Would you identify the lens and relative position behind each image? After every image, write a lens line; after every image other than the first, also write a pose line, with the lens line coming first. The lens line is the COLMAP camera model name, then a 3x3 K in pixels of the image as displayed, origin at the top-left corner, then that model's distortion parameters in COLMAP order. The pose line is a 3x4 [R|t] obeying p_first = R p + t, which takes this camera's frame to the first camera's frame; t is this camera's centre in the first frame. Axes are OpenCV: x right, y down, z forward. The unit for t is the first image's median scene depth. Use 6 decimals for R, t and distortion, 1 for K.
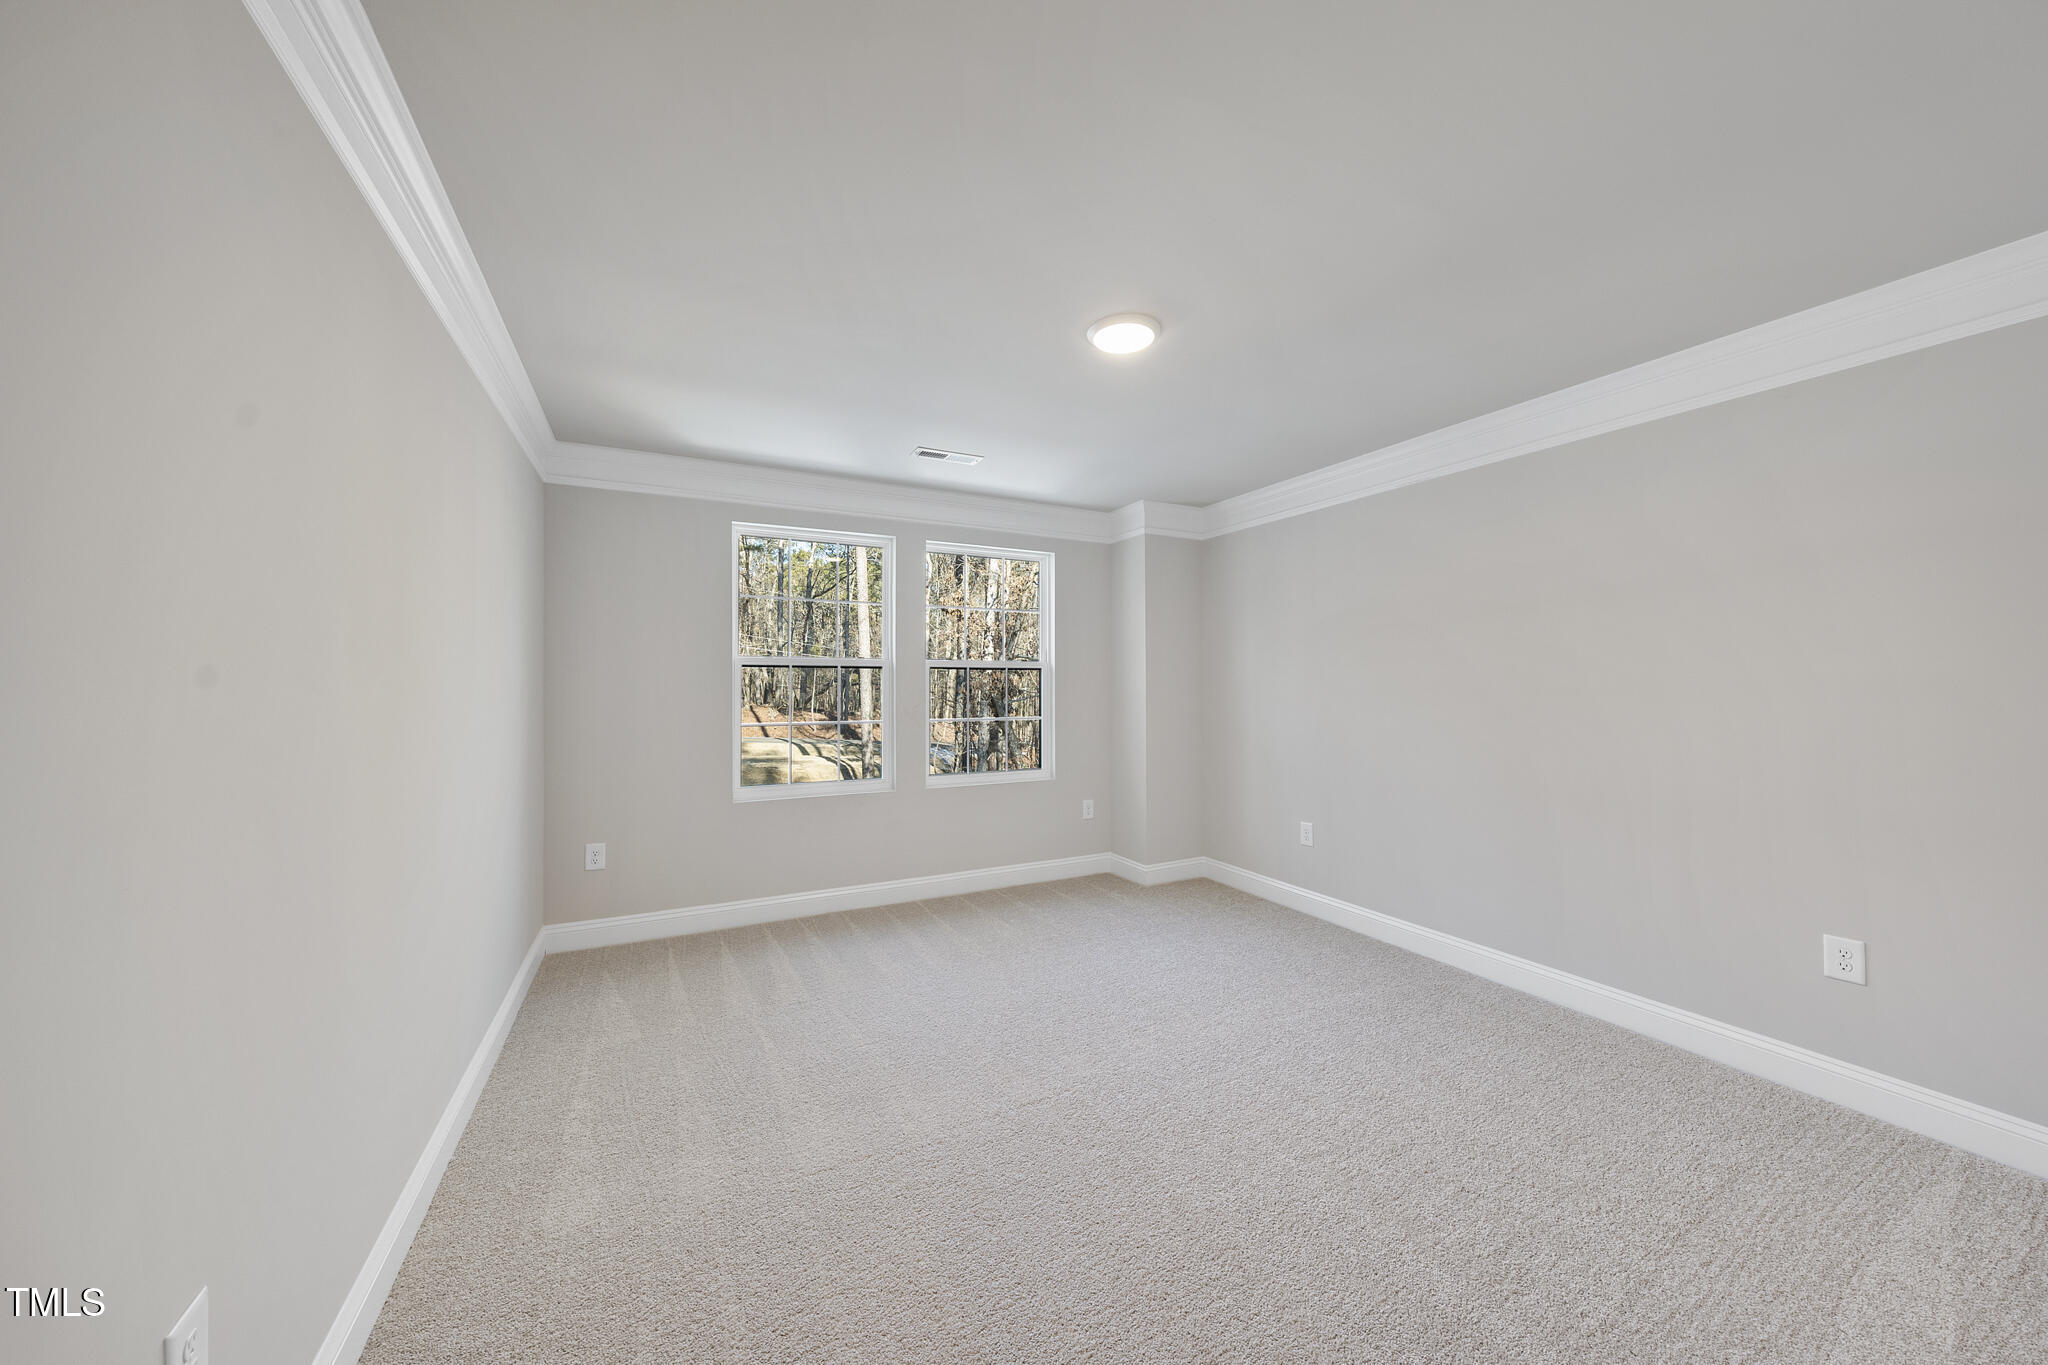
lens RADIAL K [[701.5, 0, 1045.9], [0, 701.5, 691.5], [0, 0, 1]] dist [-0.000699, 0.000150]
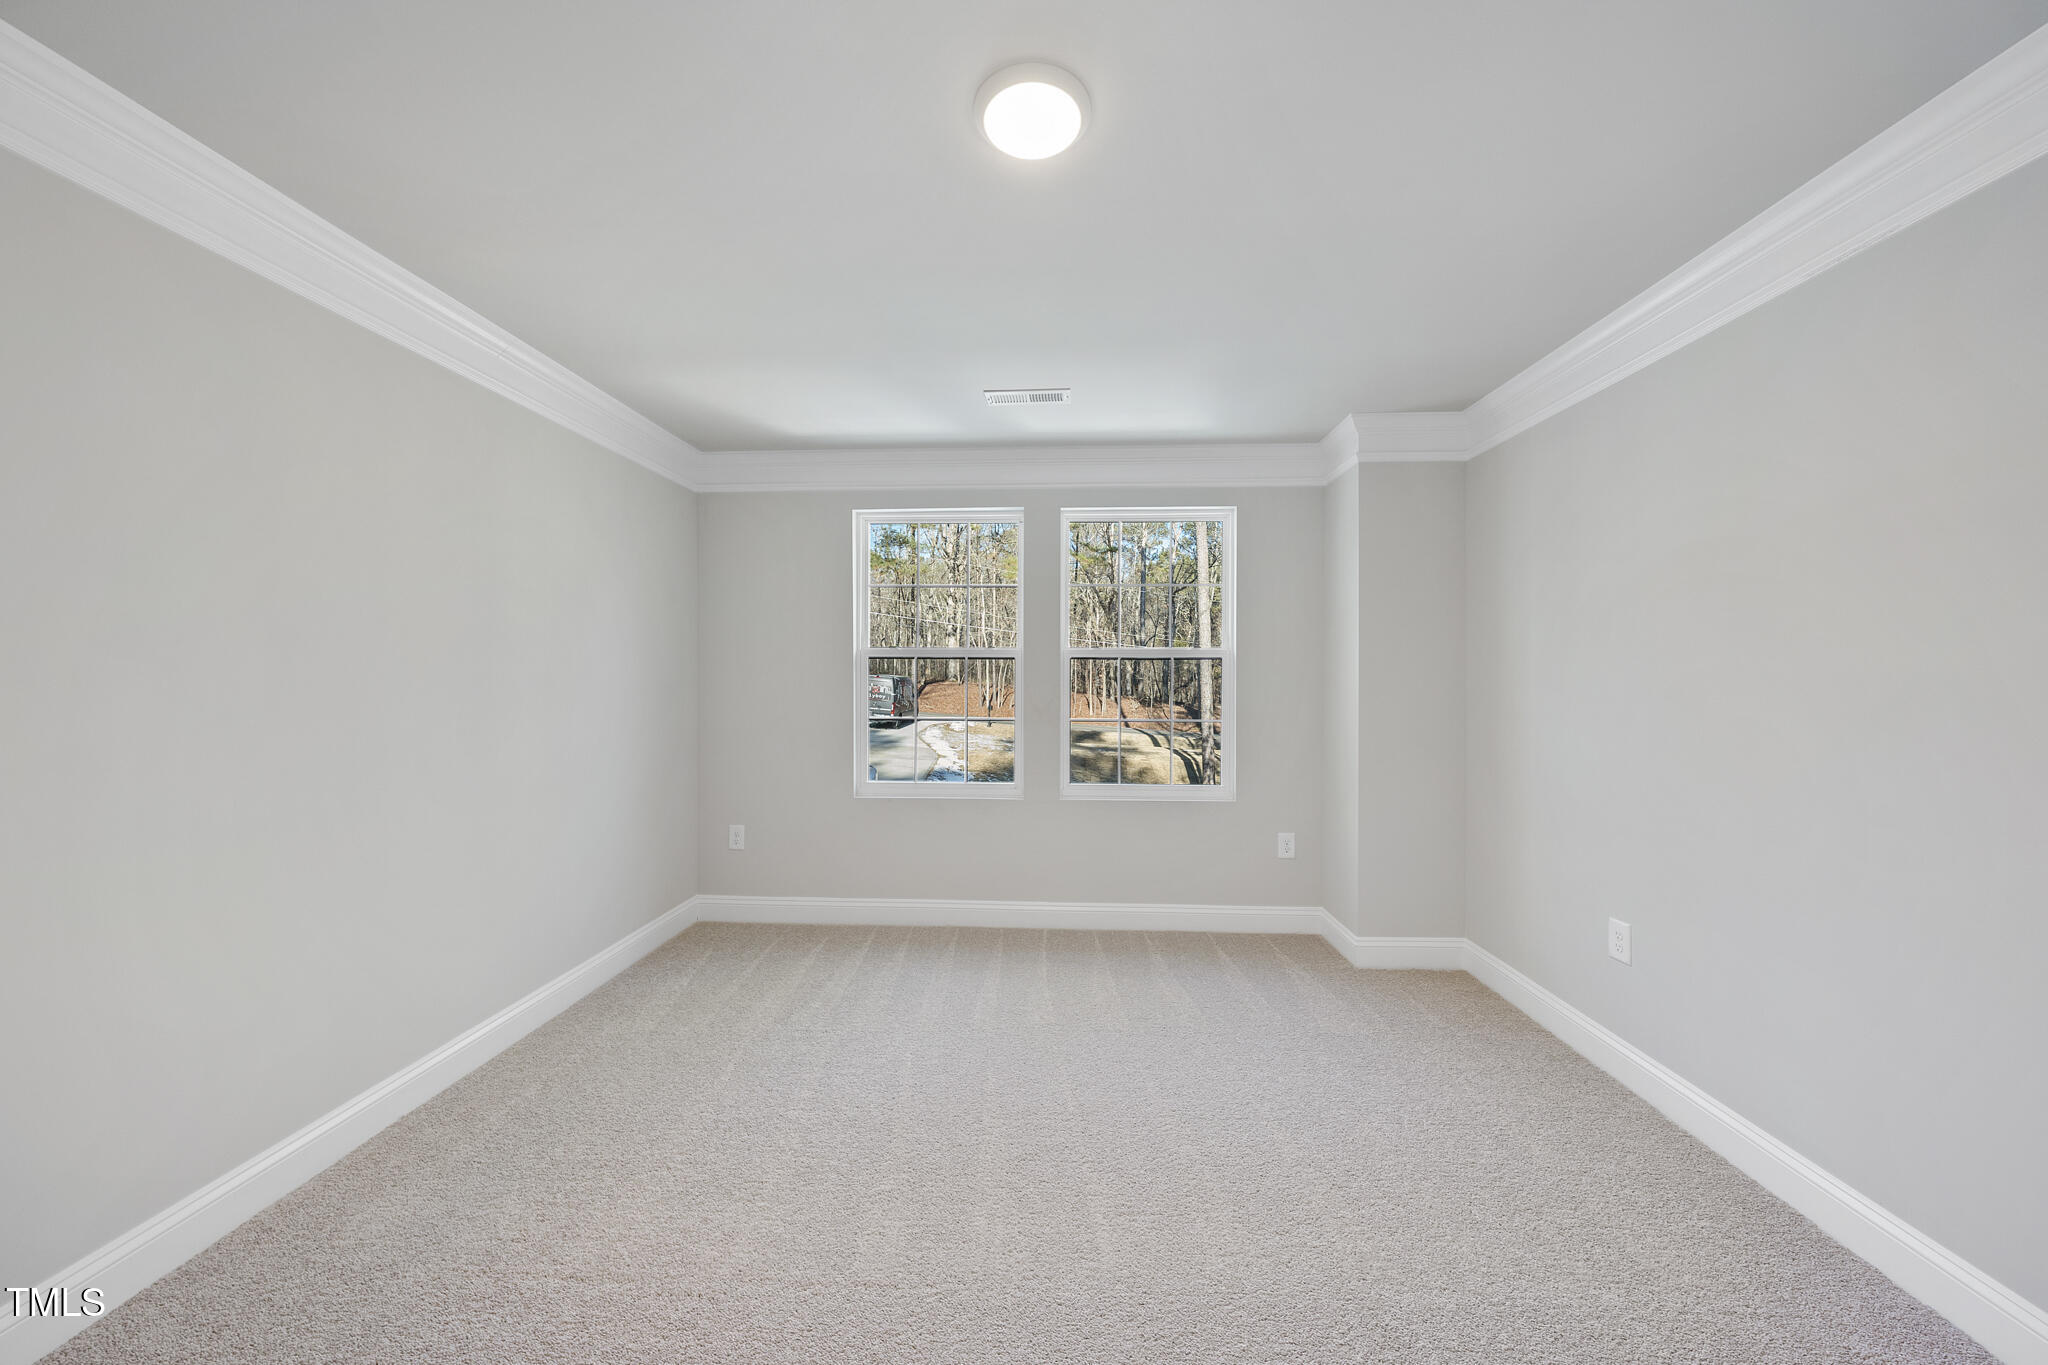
lens RADIAL K [[701.5, 0, 1046.1], [0, 701.5, 686.6], [0, 0, 1]] dist [-0.000699, 0.000150]
pose [[0.861605, 0.010134, -0.507478, 0.228697], [-0.008885, 0.999949, 0.004883, -0.002677], [0.507502, 0.000302, 0.861651, 0.238969]]
